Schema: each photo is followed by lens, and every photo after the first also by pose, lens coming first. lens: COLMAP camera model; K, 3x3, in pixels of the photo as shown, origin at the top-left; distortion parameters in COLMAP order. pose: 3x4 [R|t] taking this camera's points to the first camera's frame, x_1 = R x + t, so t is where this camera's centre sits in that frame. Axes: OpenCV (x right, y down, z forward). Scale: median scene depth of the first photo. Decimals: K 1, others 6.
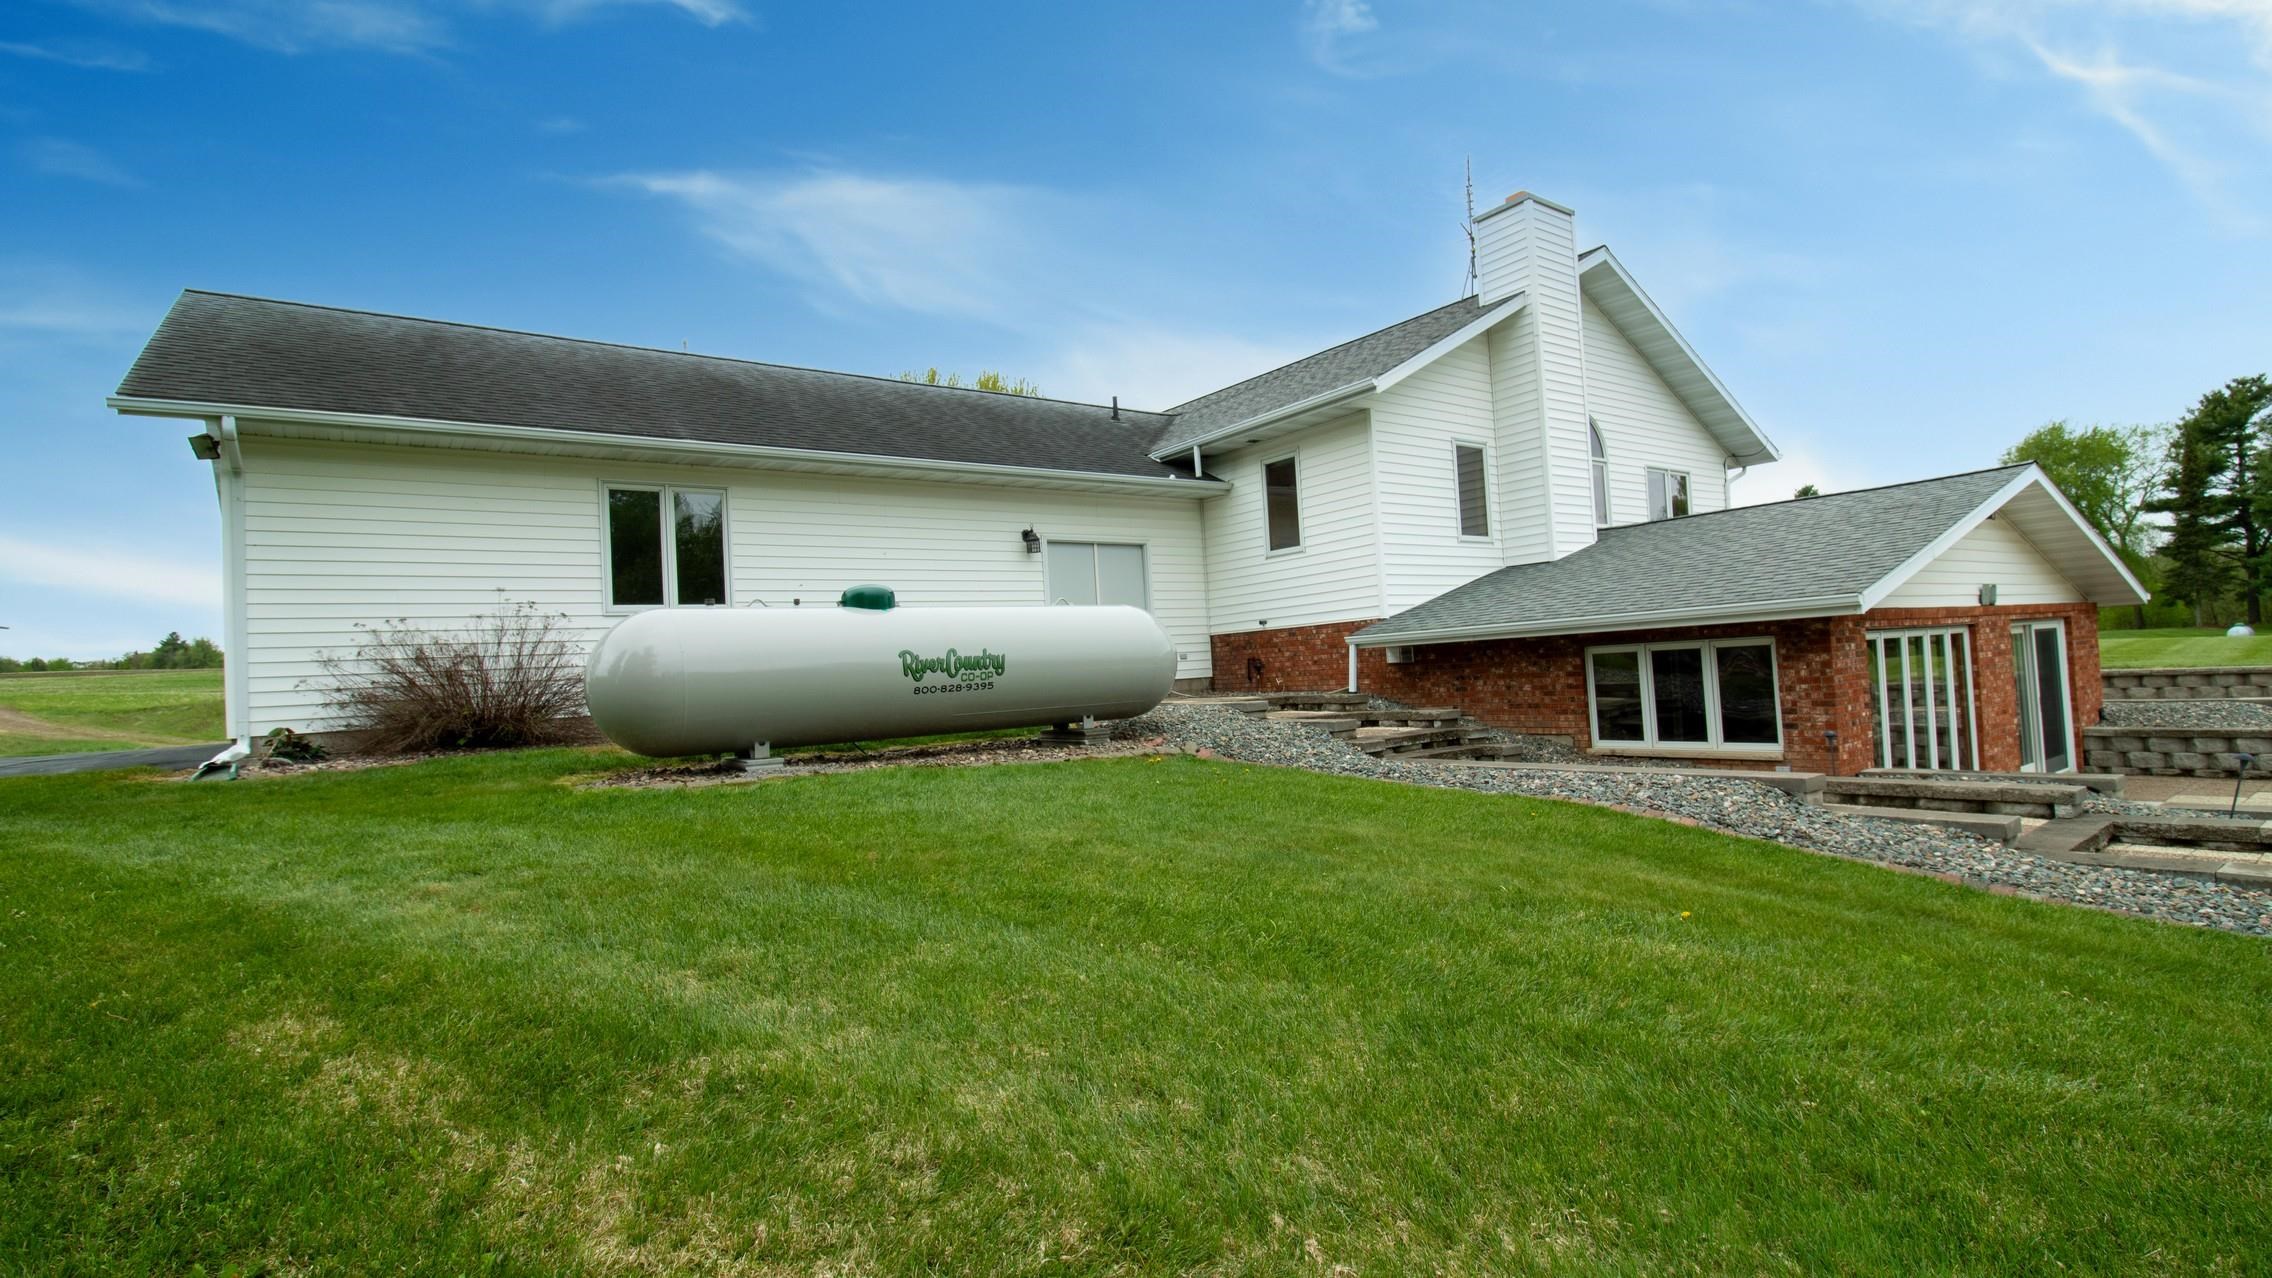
lens RADIAL K [[1064.2, 0, 1163.1], [0, 1064.2, 642.0], [0, 0, 1]] dist [0.002918, -0.012514]
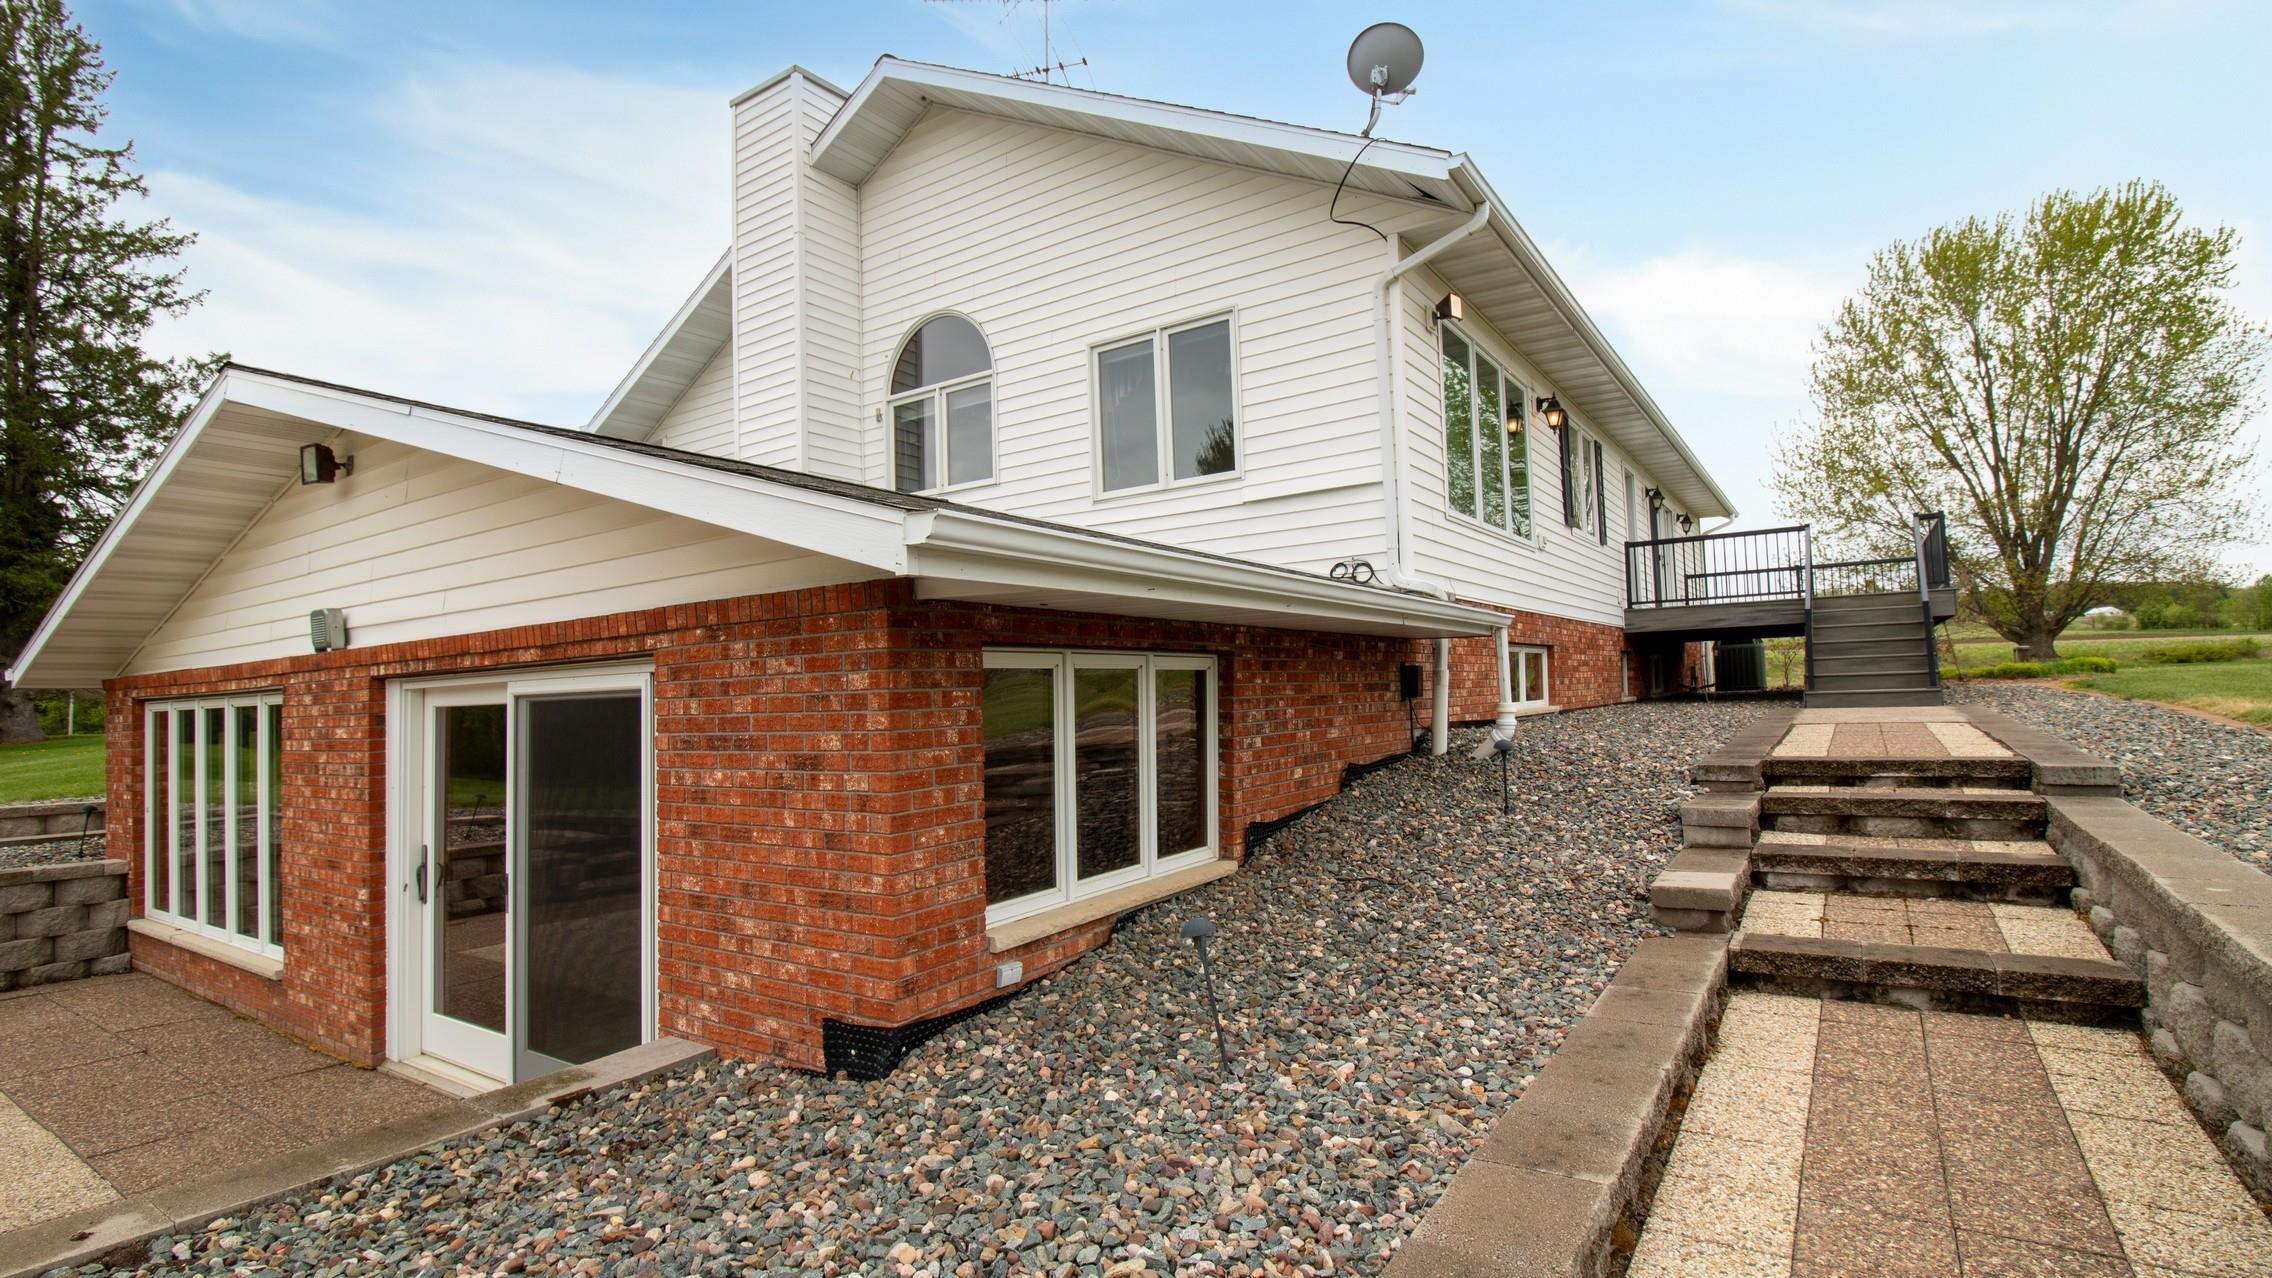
lens RADIAL K [[1064.2, 0, 1163.1], [0, 1064.2, 642.0], [0, 0, 1]] dist [0.002918, -0.012514]
pose [[0.306200, 0.005625, -0.951950, 1.404548], [0.046984, 0.998675, 0.021013, -0.030912], [0.950807, -0.051161, 0.305530, 1.242021]]
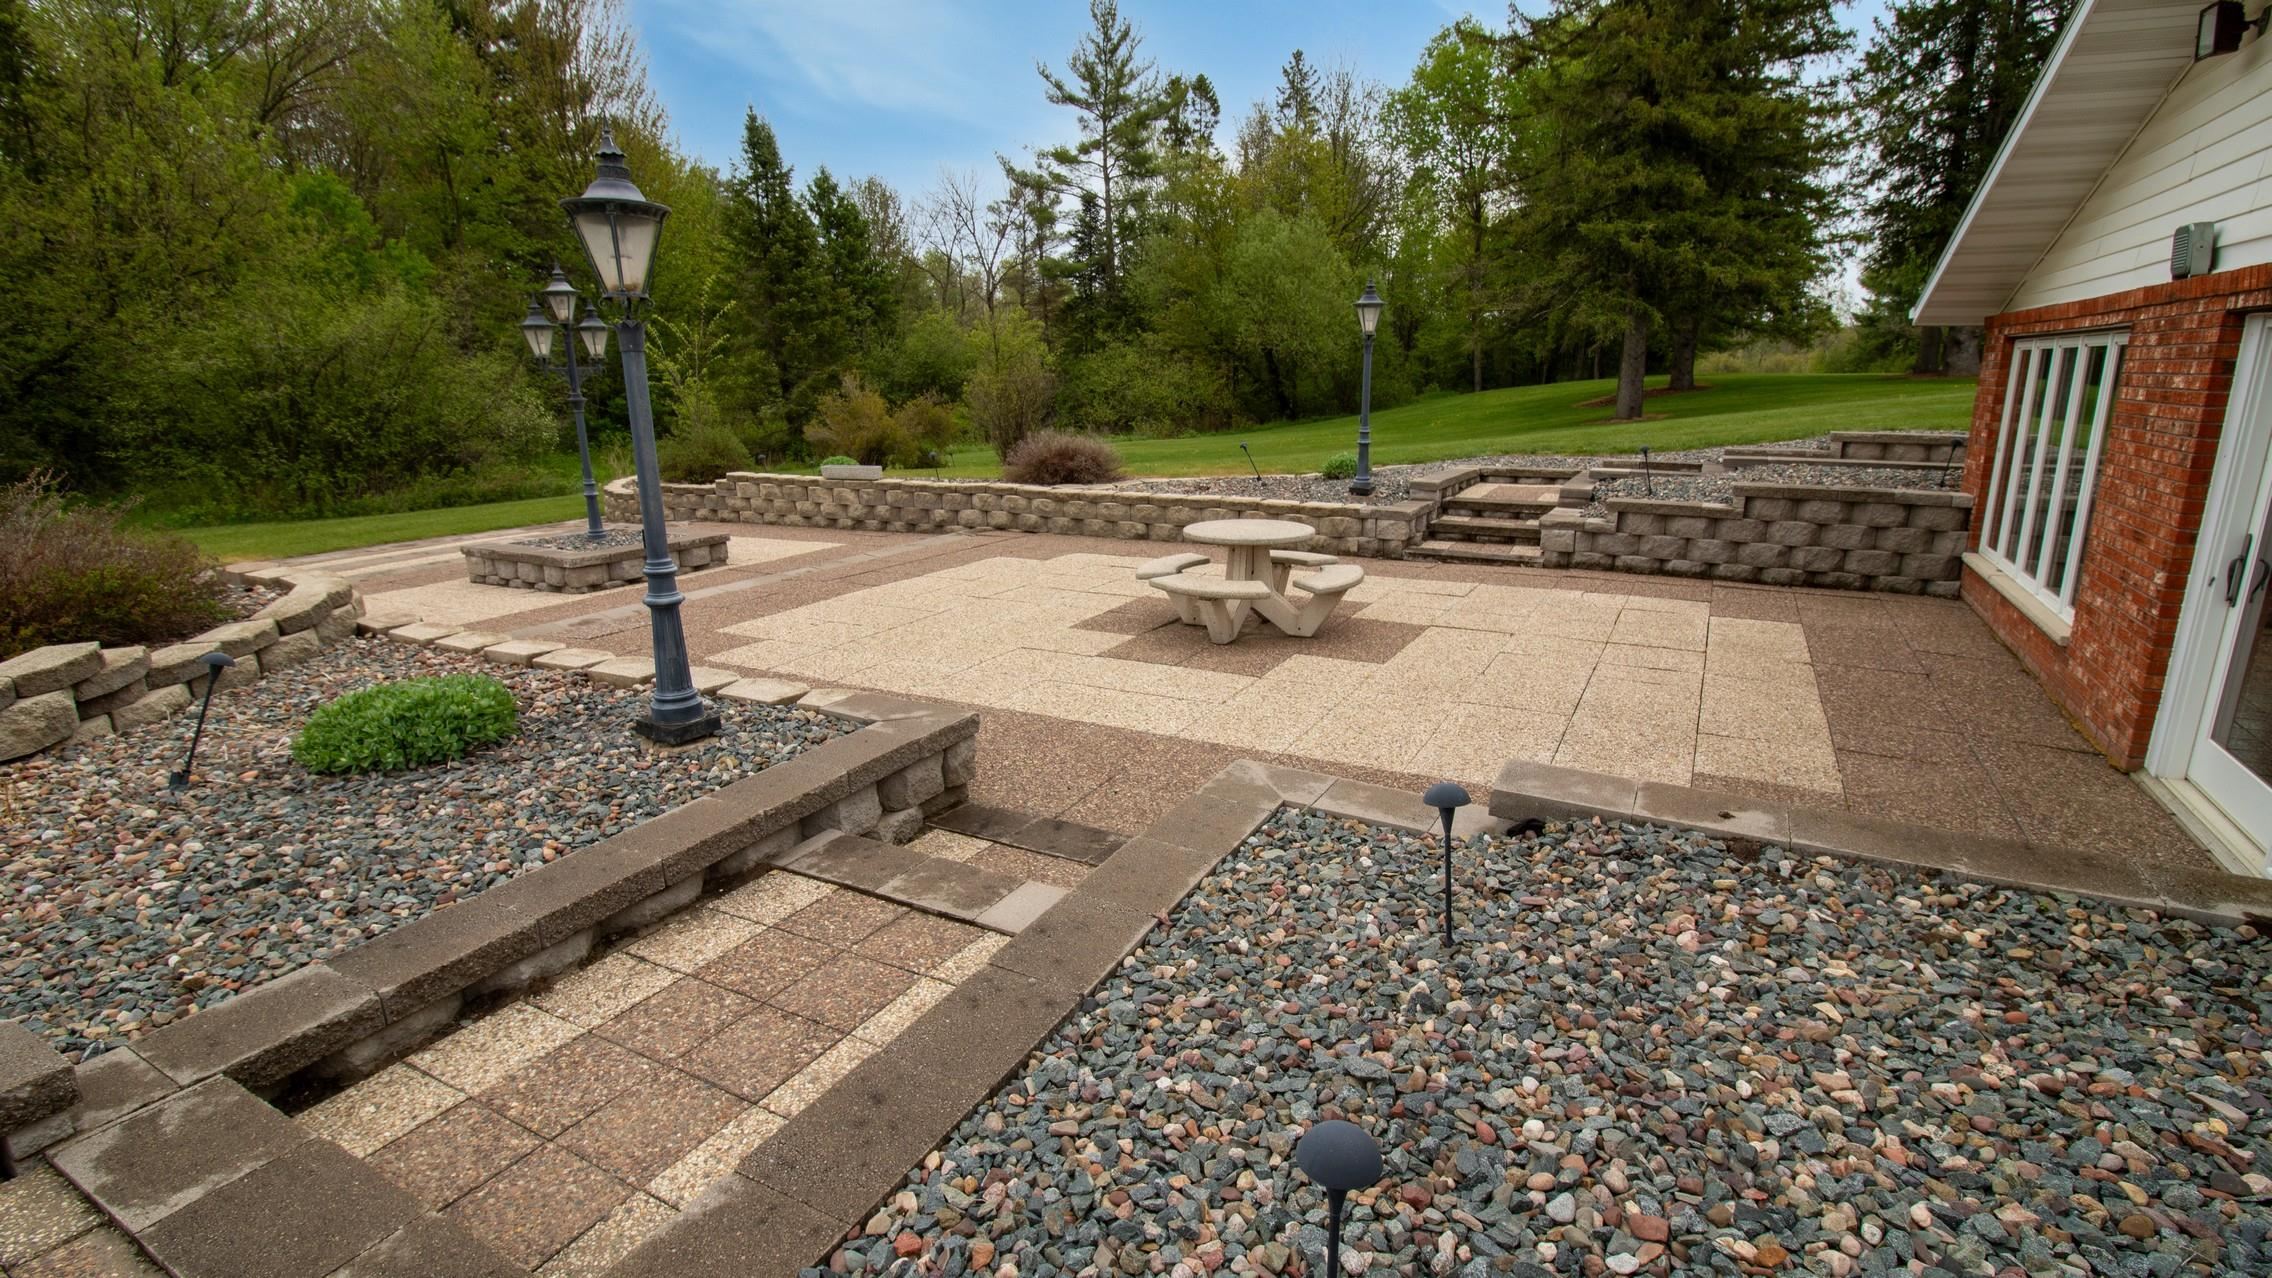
lens RADIAL K [[1064.2, 0, 1163.1], [0, 1064.2, 642.0], [0, 0, 1]] dist [0.002918, -0.012514]
pose [[-0.918108, 0.160843, -0.362225, 1.335865], [0.074395, 0.967642, 0.241111, -0.025876], [0.389285, 0.194418, -0.900366, 1.260142]]
